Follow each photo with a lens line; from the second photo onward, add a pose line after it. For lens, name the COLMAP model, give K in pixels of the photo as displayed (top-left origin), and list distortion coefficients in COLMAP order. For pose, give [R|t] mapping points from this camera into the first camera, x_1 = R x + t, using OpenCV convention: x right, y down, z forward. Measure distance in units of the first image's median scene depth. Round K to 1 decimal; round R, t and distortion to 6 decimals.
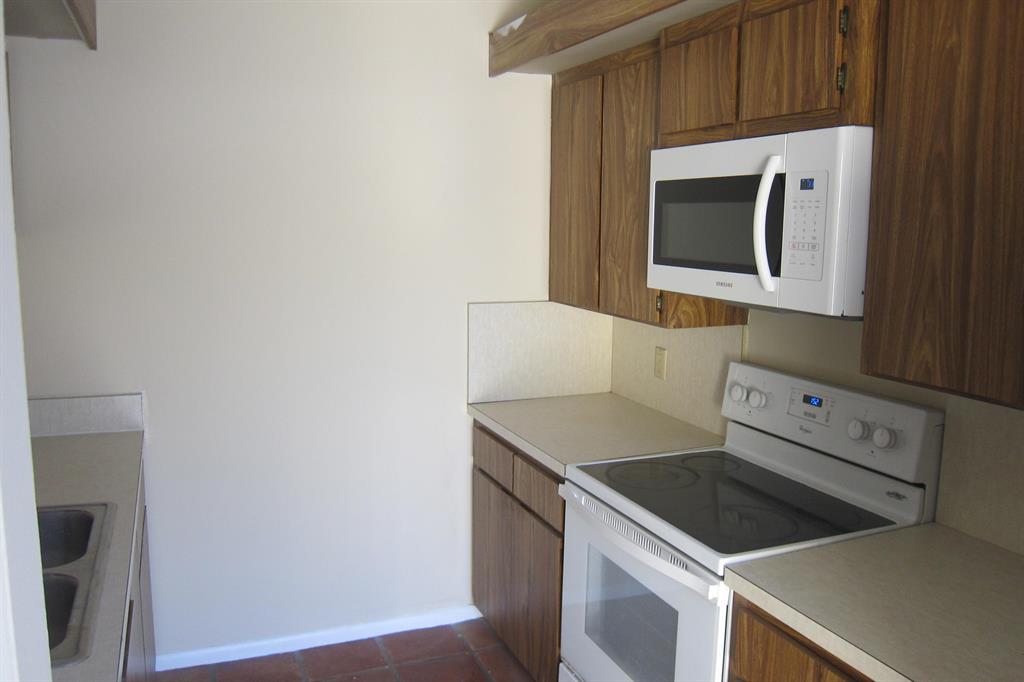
lens RADIAL K [[847.0, 0, 529.6], [0, 847.0, 342.5], [0, 0, 1]] dist [-0.063537, -0.007046]
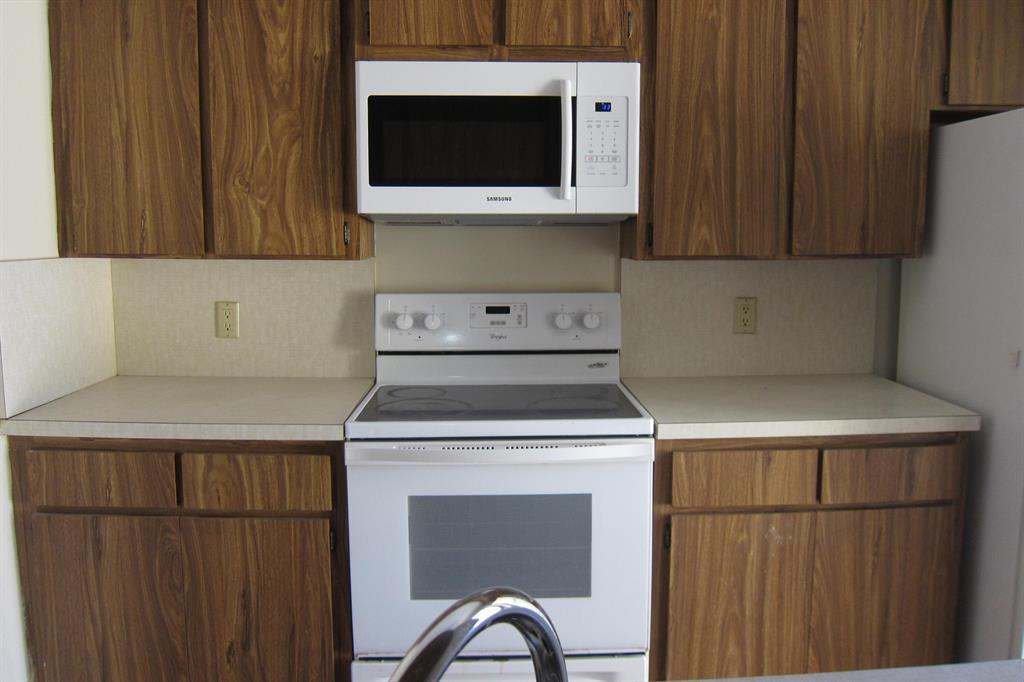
lens RADIAL K [[847.0, 0, 529.6], [0, 847.0, 342.5], [0, 0, 1]] dist [-0.063537, -0.007046]
pose [[0.346493, -0.129687, 0.929044, -0.837601], [0.141632, 0.986276, 0.084854, 0.026589], [-0.927299, 0.102181, 0.360106, 0.665852]]
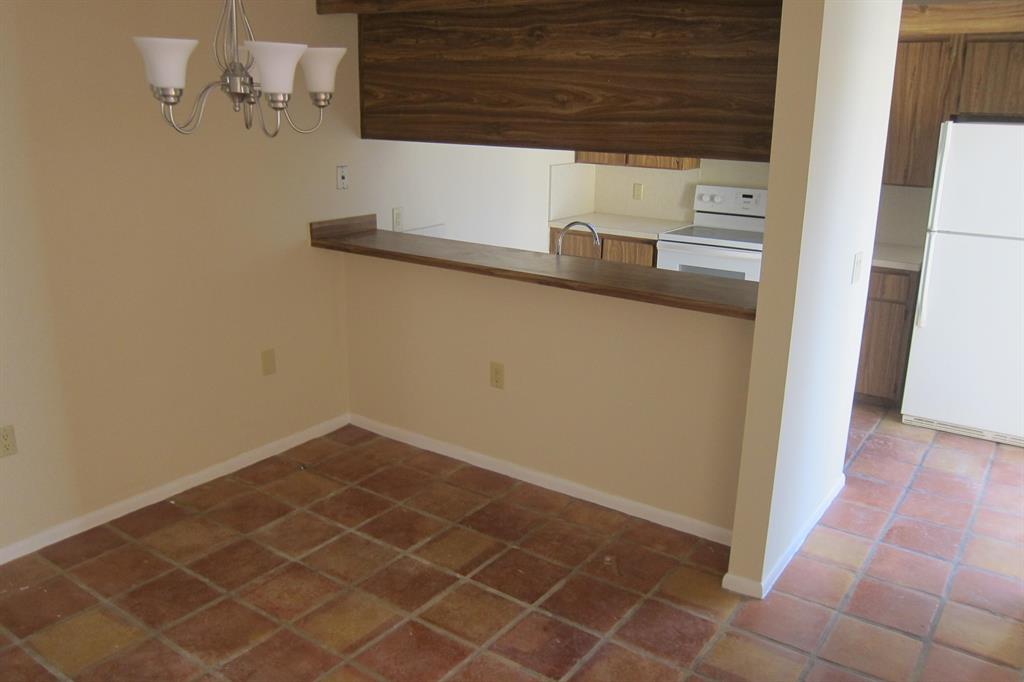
lens RADIAL K [[840.7, 0, 512.0], [0, 840.7, 341.0], [0, 0, 1]] dist [-0.166003, 0.002050]
pose [[0.854210, -0.141134, 0.500406, -1.785040], [0.075515, 0.985925, 0.149162, 0.088387], [-0.514415, -0.089628, 0.852845, -0.859824]]
